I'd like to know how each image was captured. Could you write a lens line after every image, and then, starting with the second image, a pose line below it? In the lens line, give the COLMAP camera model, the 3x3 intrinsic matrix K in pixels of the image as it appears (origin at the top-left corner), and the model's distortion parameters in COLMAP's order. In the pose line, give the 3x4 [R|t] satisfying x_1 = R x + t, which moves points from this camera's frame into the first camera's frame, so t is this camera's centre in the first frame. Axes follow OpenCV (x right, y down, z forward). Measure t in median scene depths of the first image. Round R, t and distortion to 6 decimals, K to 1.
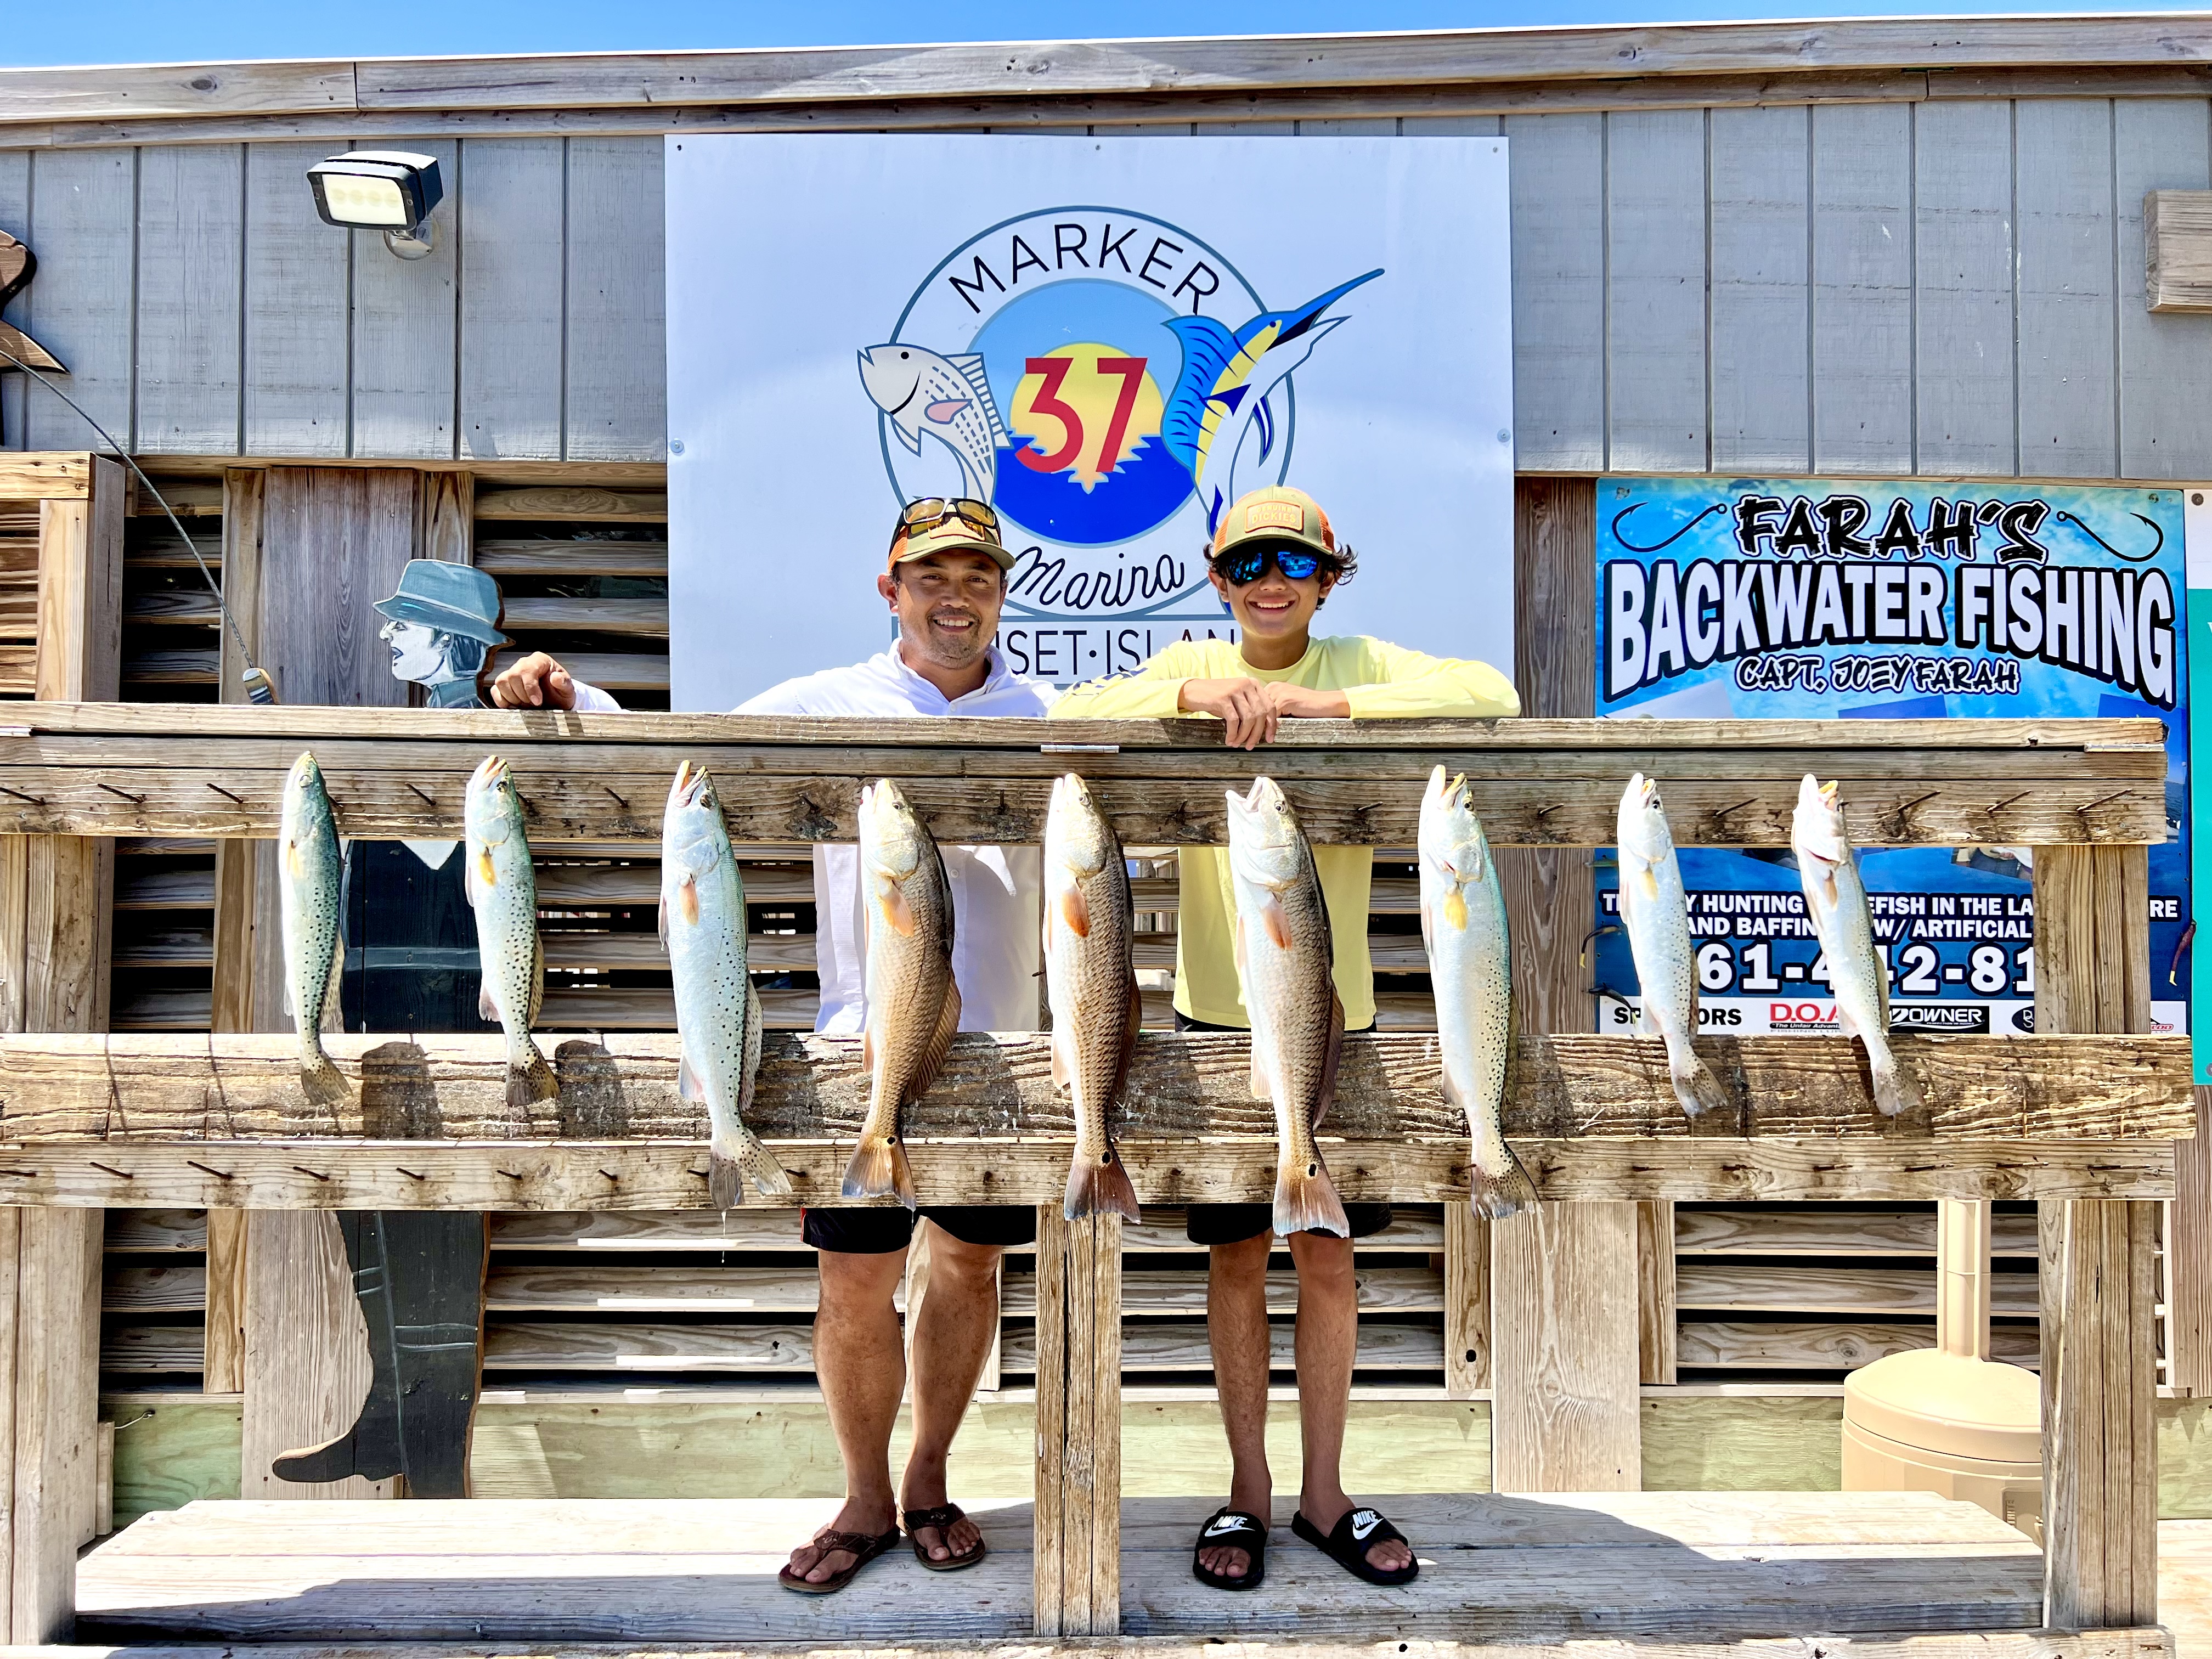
lens RADIAL K [[1783.7, 0, 1107.7], [0, 1783.7, 831.8], [0, 0, 1]] dist [0.013485, -0.000930]
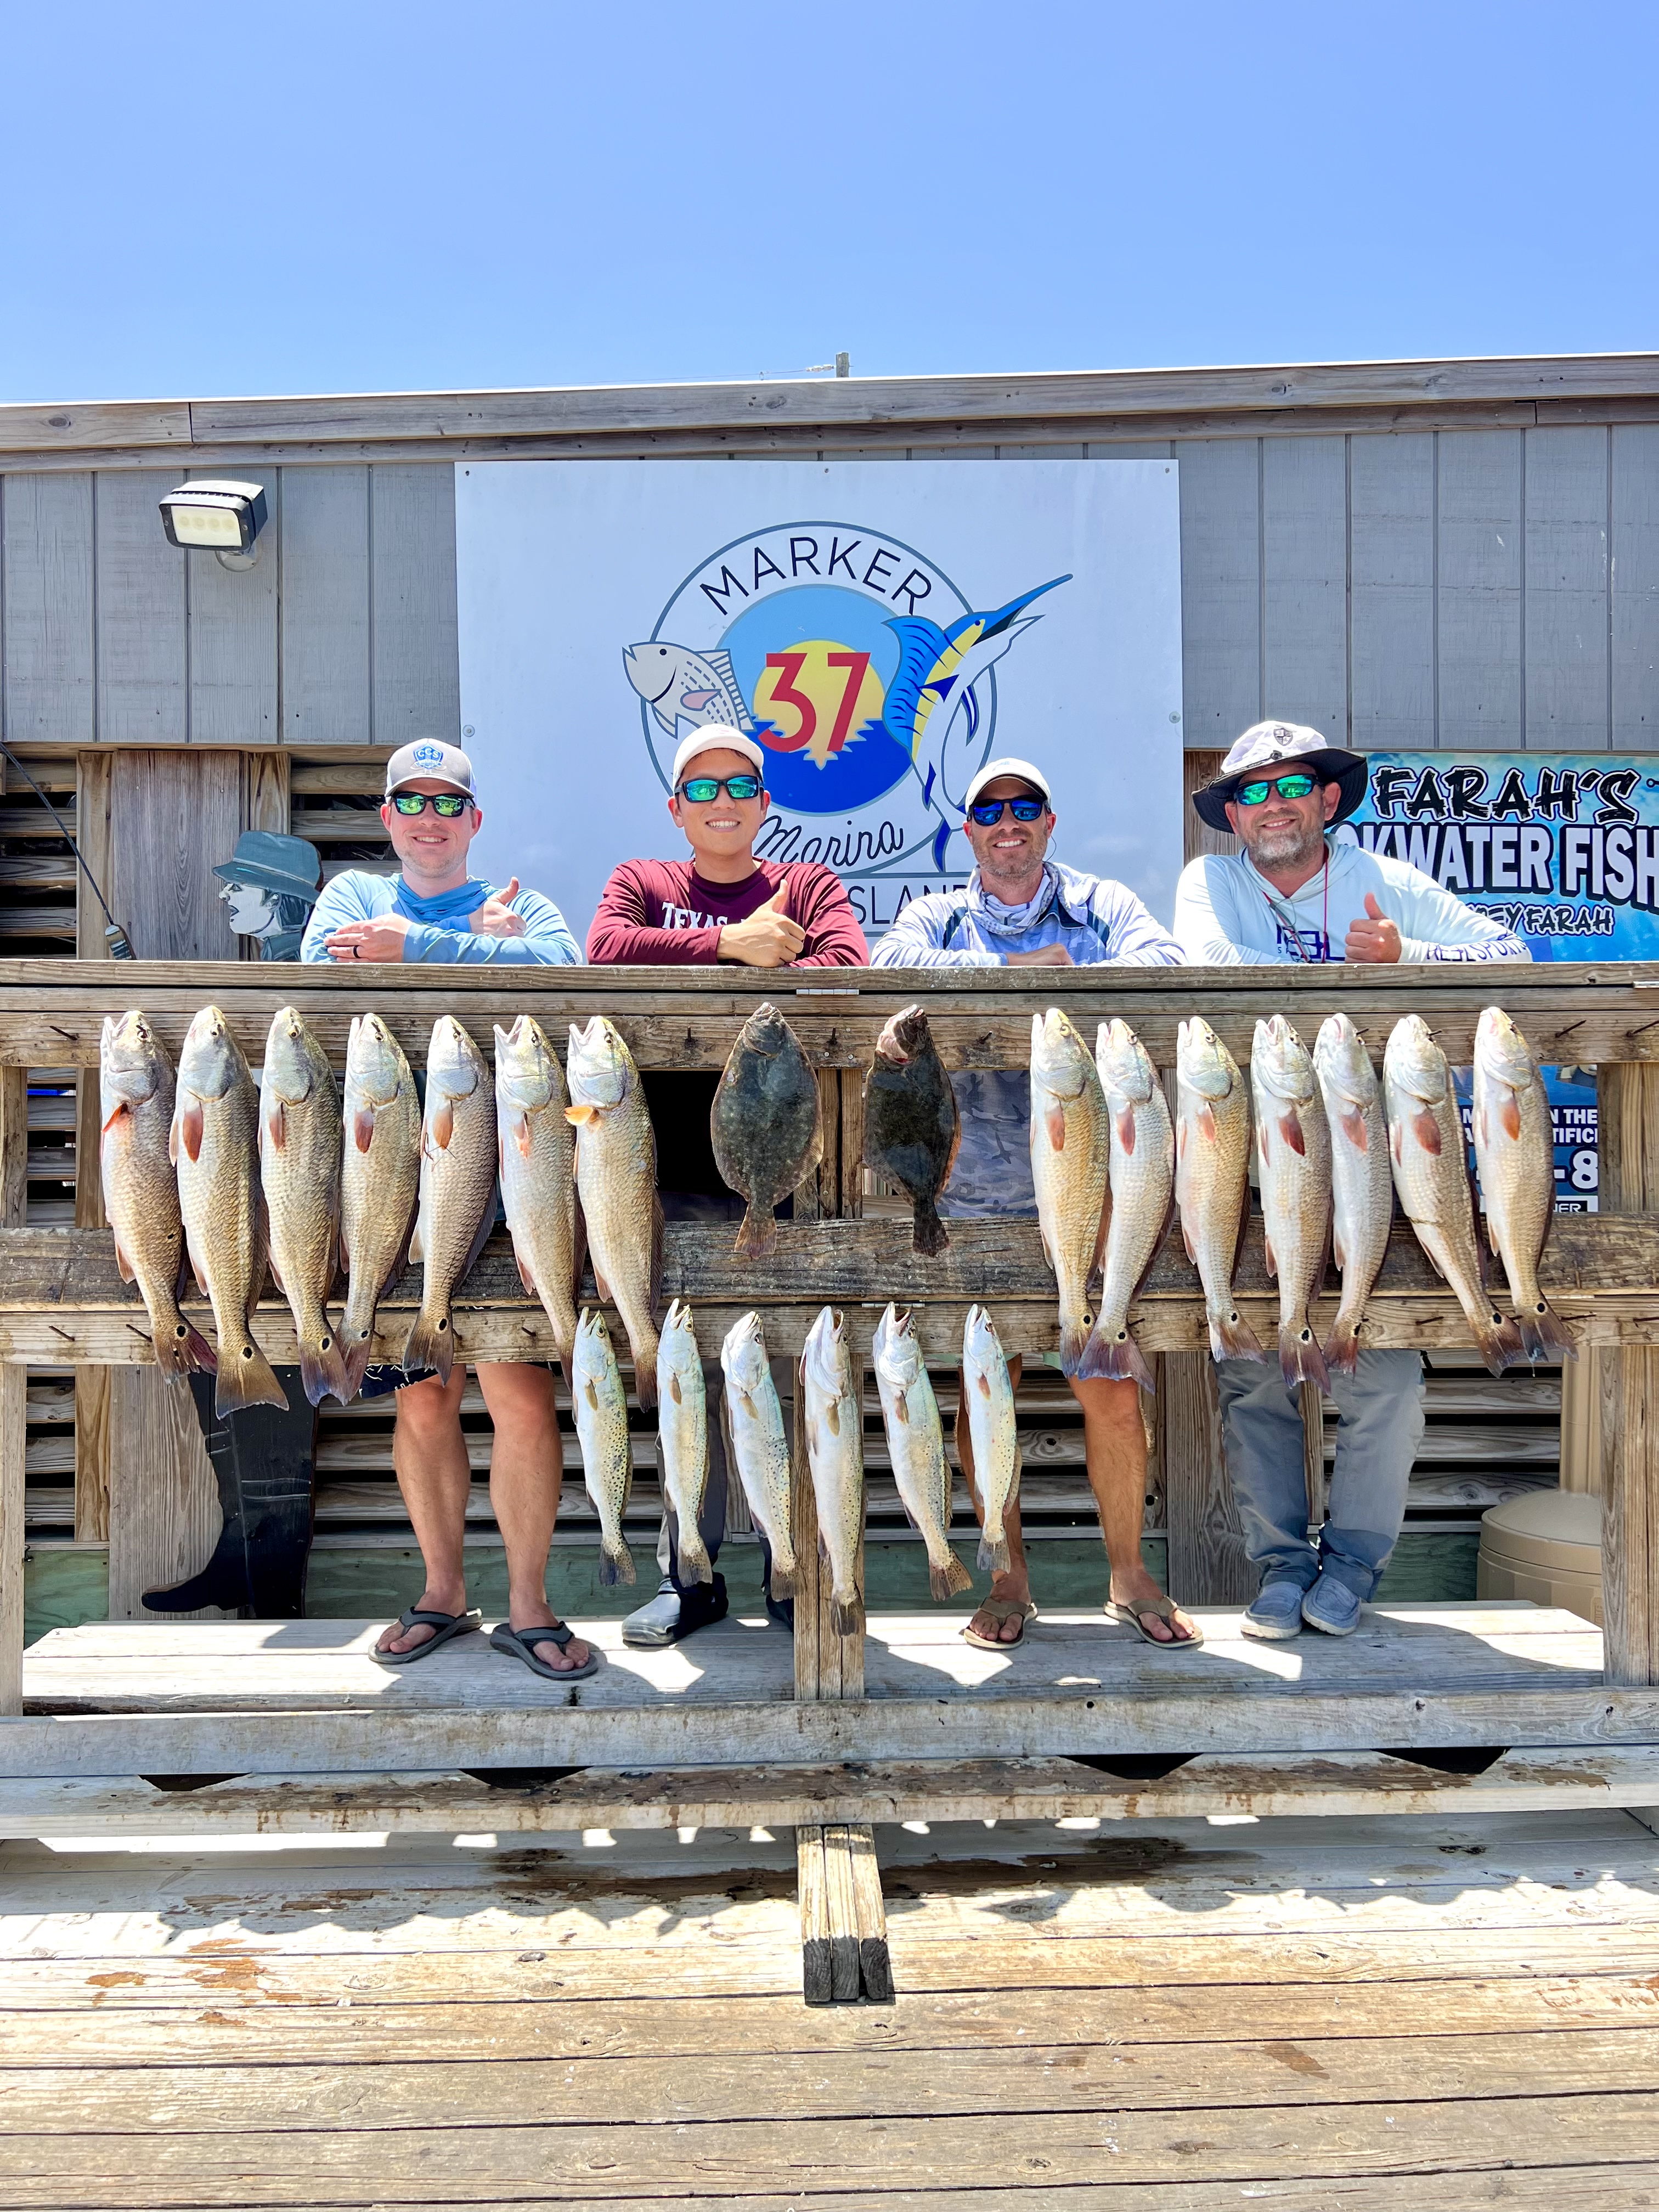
lens RADIAL K [[1783.7, 0, 831.3], [0, 1783.7, 1099.9], [0, 0, 1]] dist [0.013485, -0.000930]
pose [[0.999862, -0.007762, 0.014680, -0.022906], [0.007428, 0.999715, 0.022679, 0.000535], [-0.014852, -0.022567, 0.999635, -0.174192]]
